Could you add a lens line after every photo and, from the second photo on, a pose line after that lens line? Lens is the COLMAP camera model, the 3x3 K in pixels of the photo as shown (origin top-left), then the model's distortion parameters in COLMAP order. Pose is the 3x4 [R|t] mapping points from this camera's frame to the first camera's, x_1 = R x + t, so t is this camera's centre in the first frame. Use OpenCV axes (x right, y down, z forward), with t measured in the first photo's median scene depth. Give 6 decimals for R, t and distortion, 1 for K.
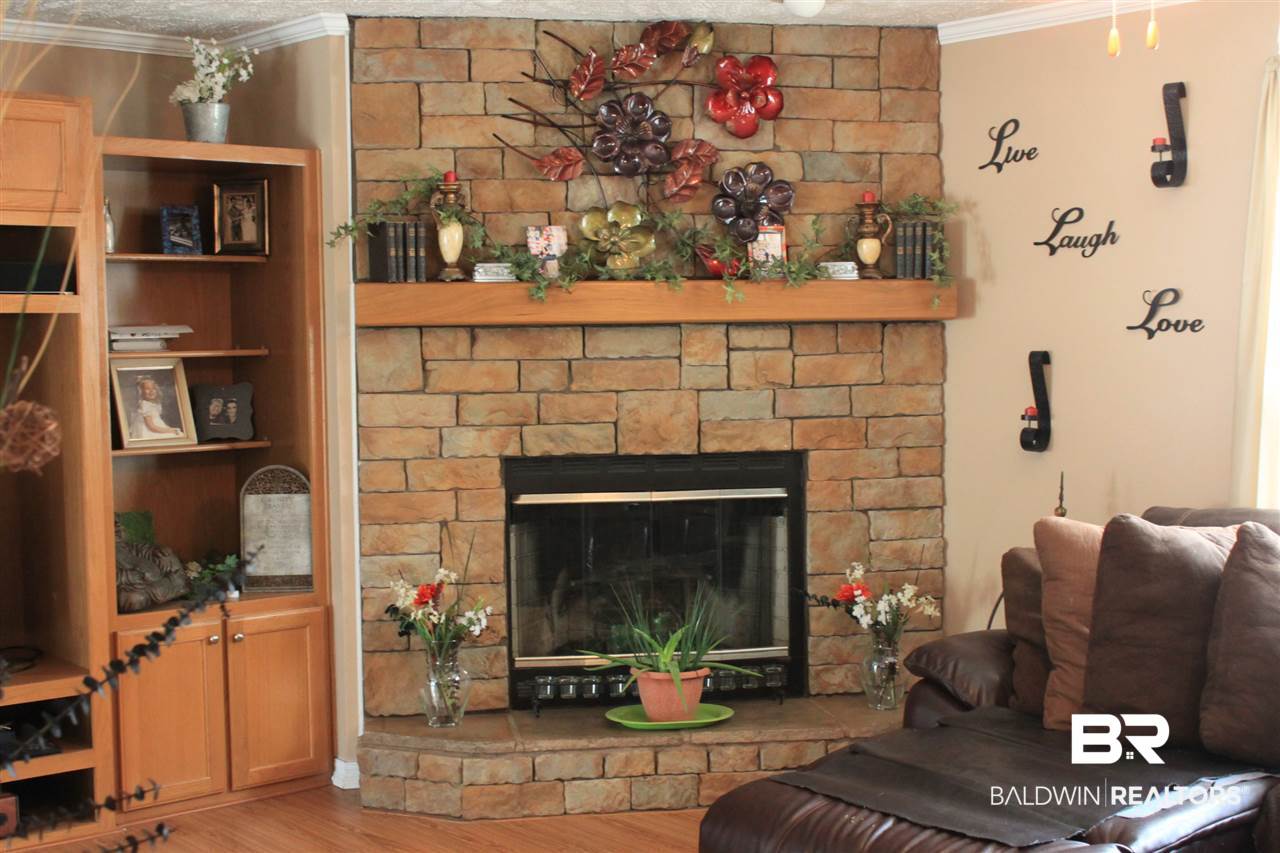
lens RADIAL K [[1708.9, 0, 640.0], [0, 1708.9, 426.5], [0, 0, 1]] dist [-0.055330, 0.018794]
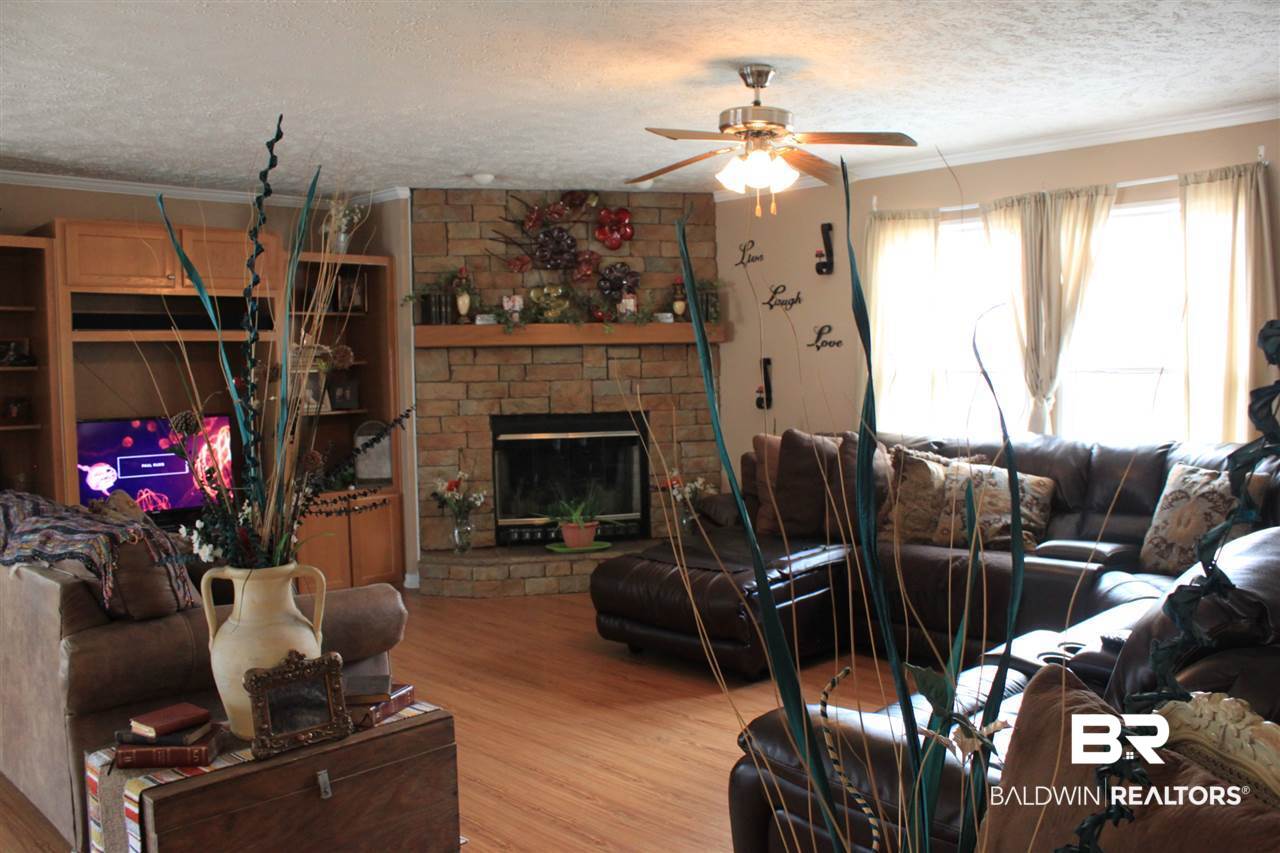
lens RADIAL K [[1070.7, 0, 640.0], [0, 1070.7, 426.5], [0, 0, 1]] dist [-0.171310, 0.132275]
pose [[0.997682, -0.010408, 0.067252, 0.006586], [0.010487, 0.999945, -0.000815, 0.033618], [-0.067239, 0.001518, 0.997736, -0.214768]]
